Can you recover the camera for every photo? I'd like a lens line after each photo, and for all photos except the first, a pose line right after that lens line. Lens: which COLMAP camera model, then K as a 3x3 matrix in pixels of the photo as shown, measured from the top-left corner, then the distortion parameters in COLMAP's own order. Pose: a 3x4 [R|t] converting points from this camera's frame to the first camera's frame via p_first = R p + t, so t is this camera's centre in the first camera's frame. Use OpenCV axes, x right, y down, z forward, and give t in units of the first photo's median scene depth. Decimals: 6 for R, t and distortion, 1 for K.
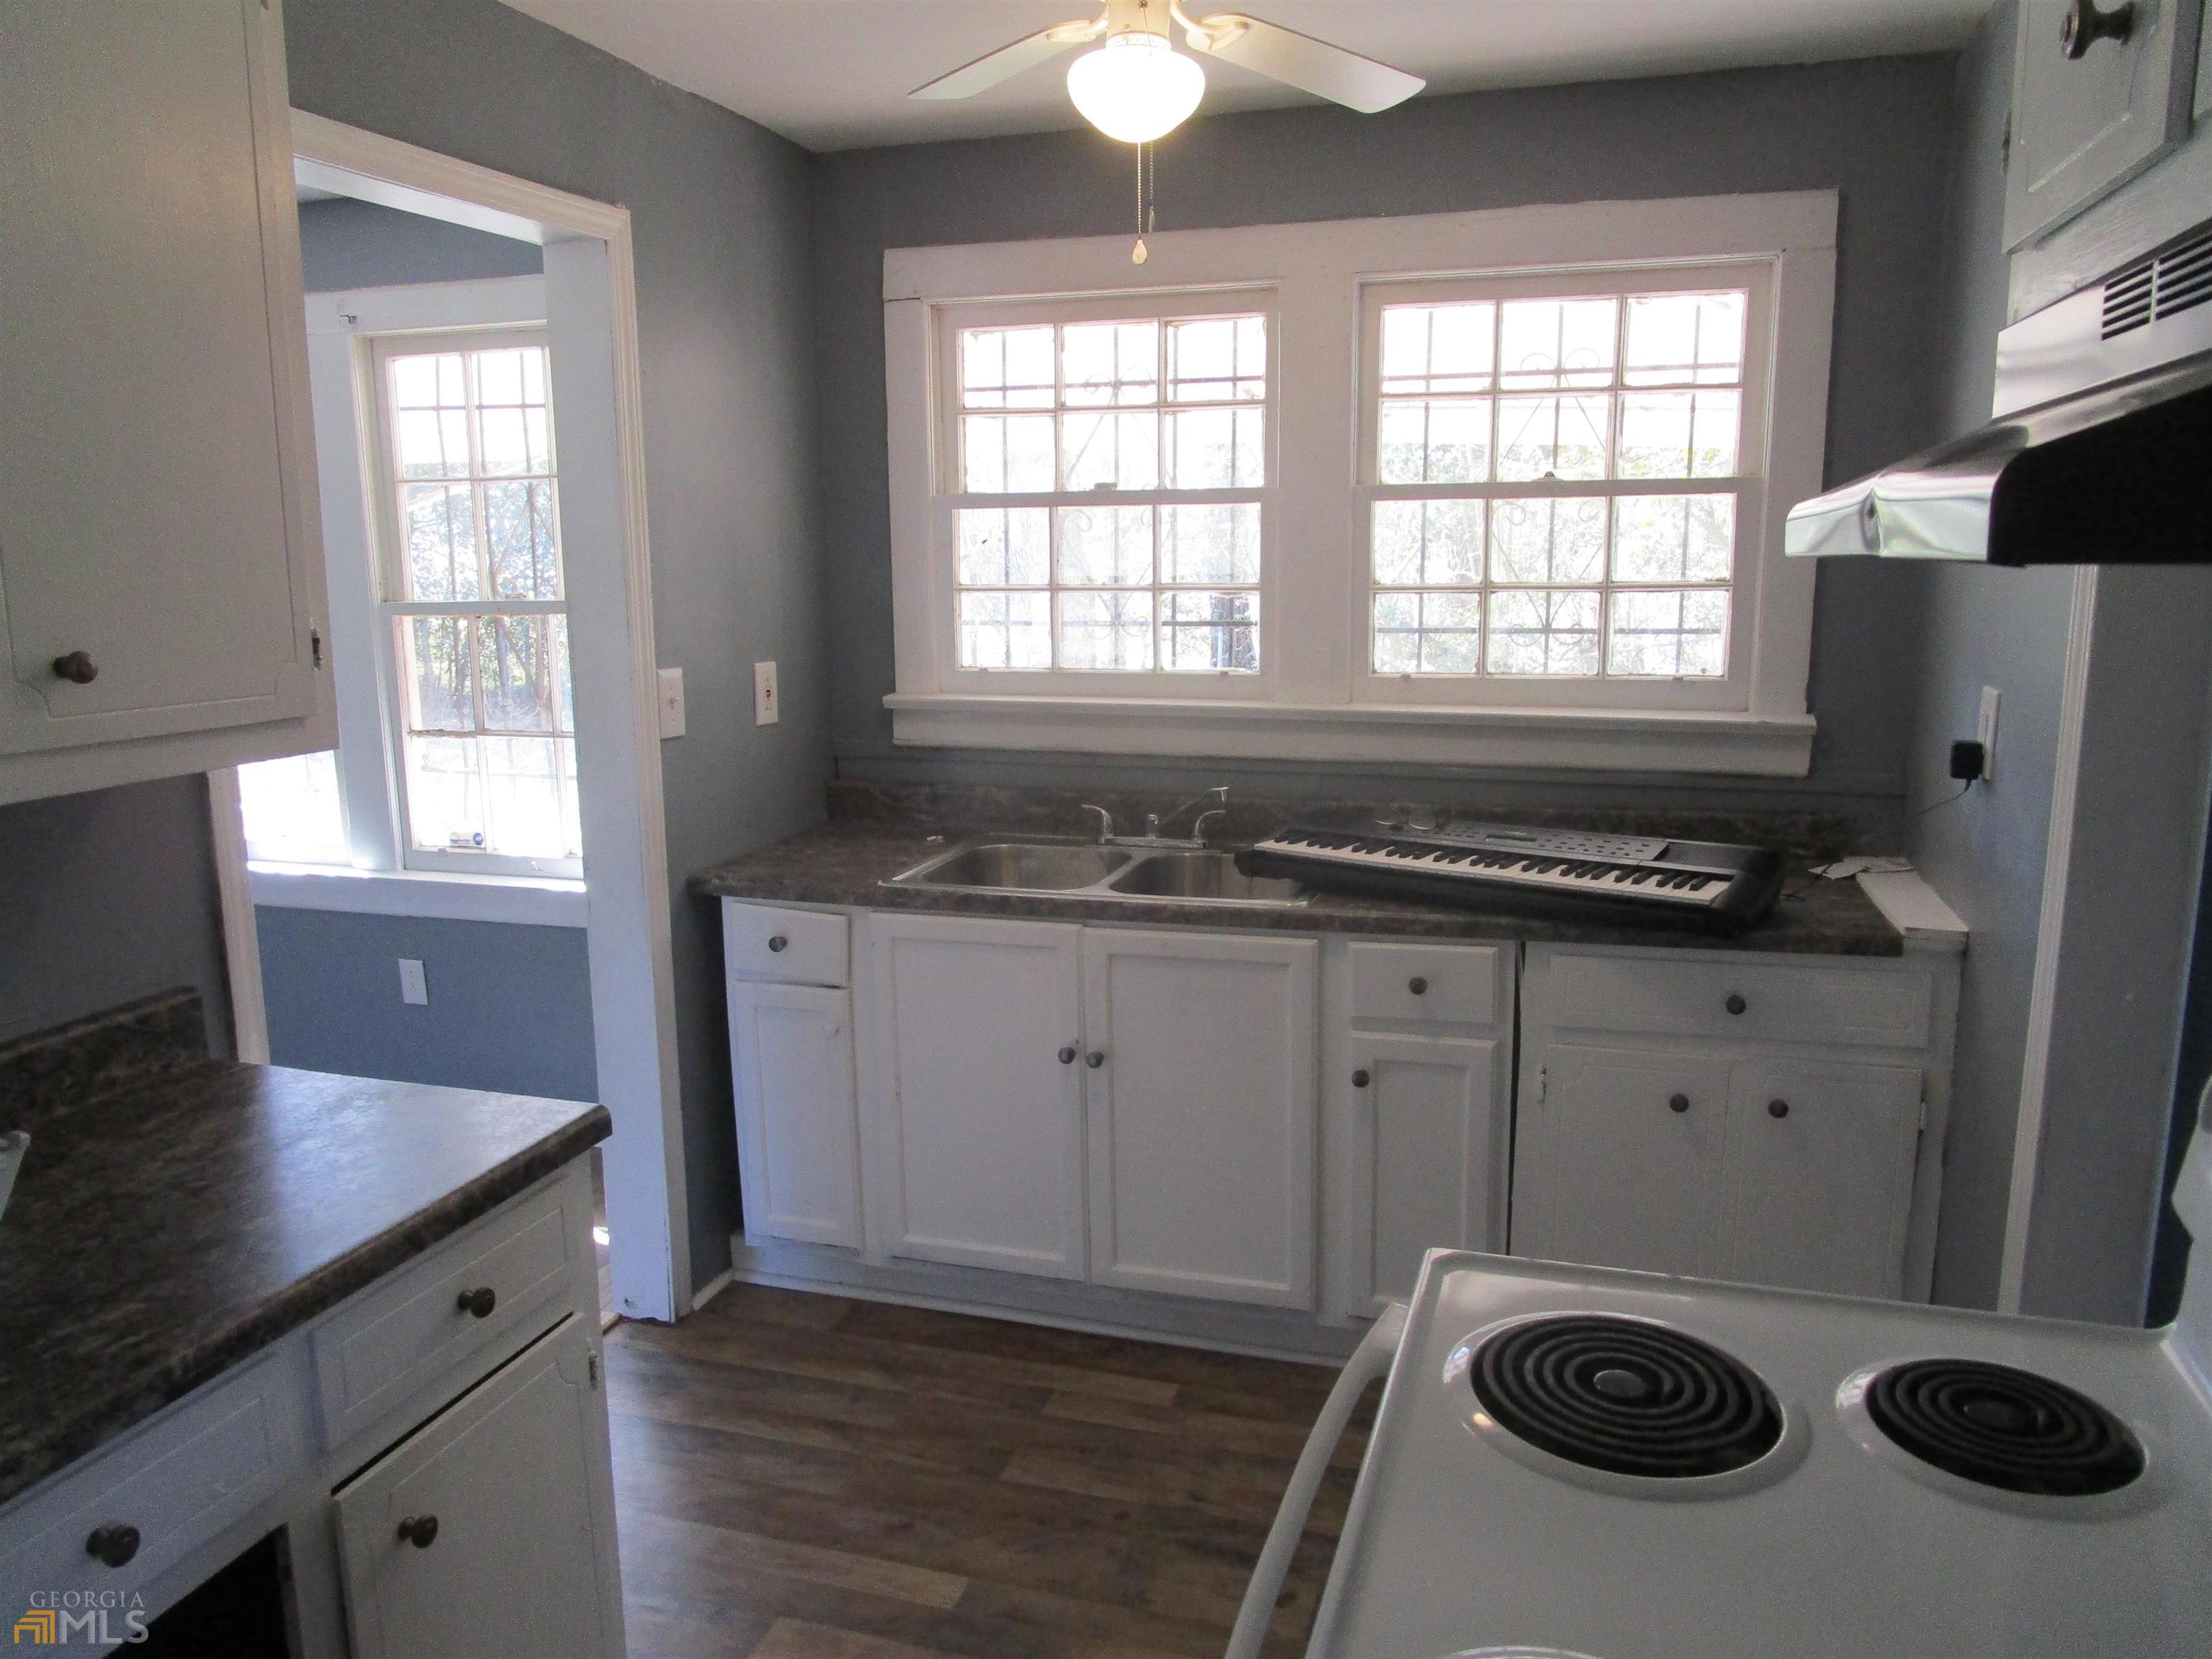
lens RADIAL K [[1579.5, 0, 1108.5], [0, 1579.5, 830.1], [0, 0, 1]] dist [-0.001590, -0.024606]
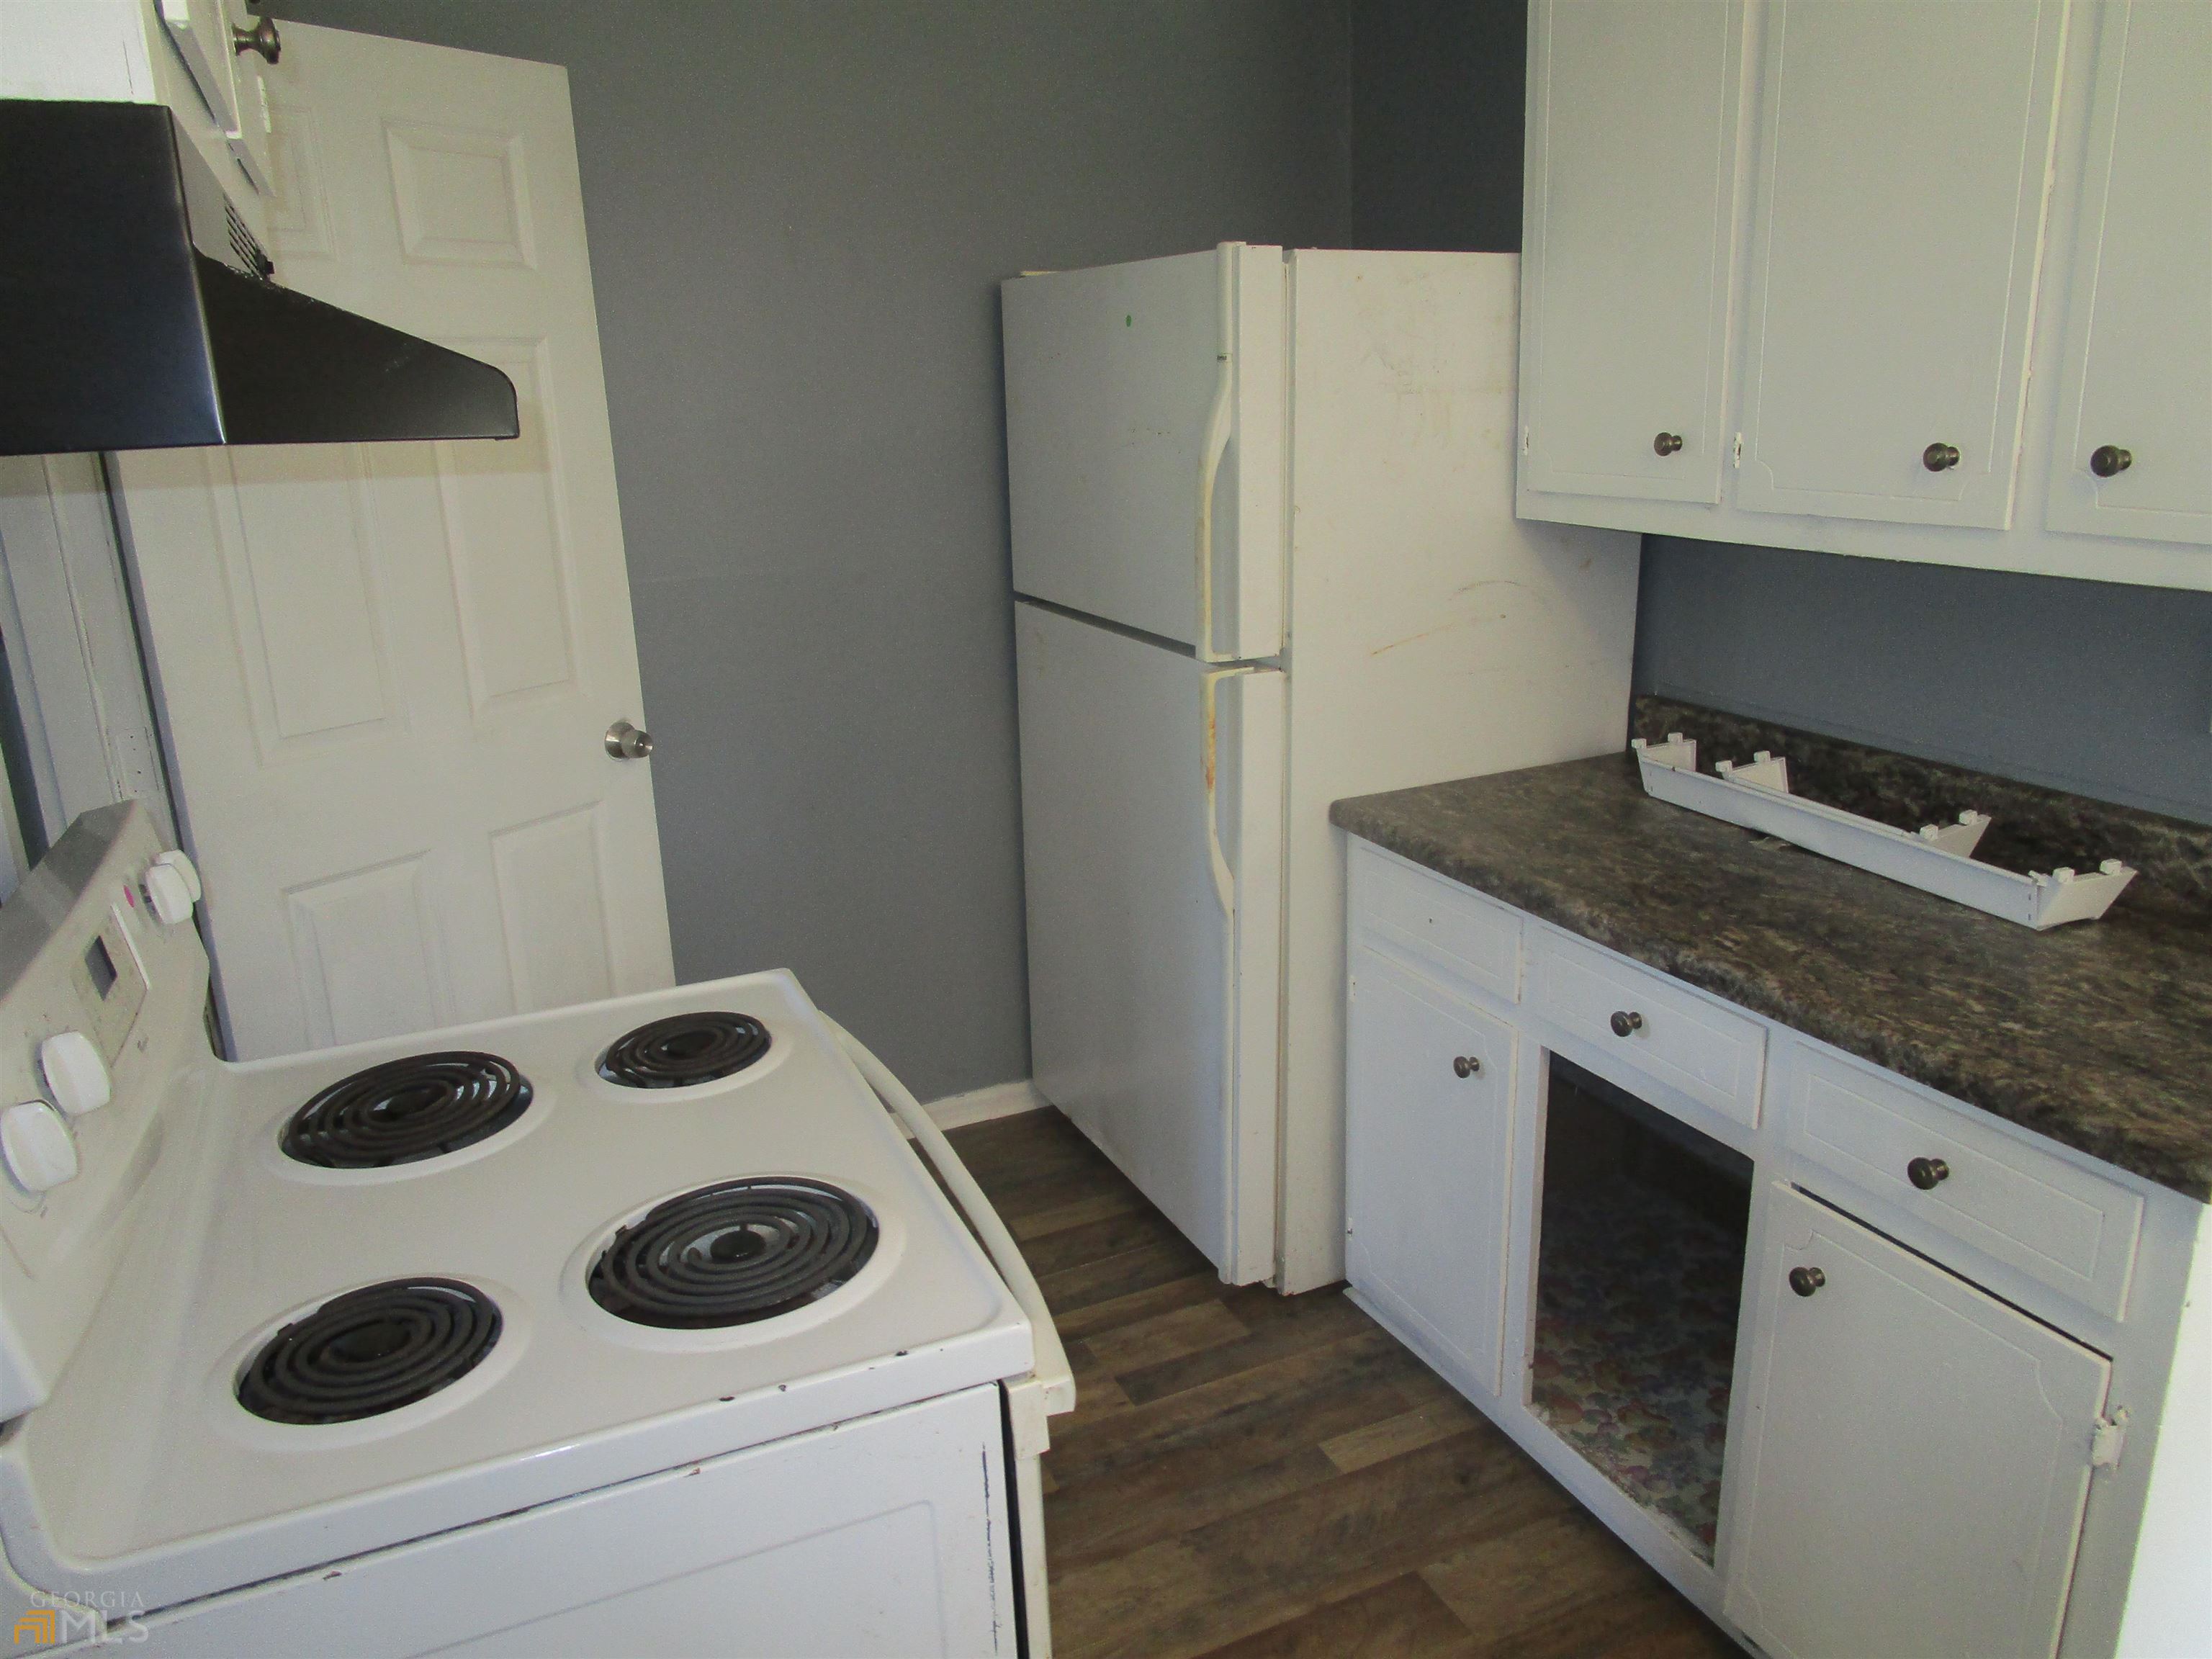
lens RADIAL K [[1579.5, 0, 1106.2], [0, 1579.5, 830.4], [0, 0, 1]] dist [-0.001590, -0.024606]
pose [[-0.737624, 0.214973, -0.640076, 0.615201], [-0.088019, 0.909261, 0.406813, -0.267536], [0.669450, 0.356414, -0.651772, 1.442495]]
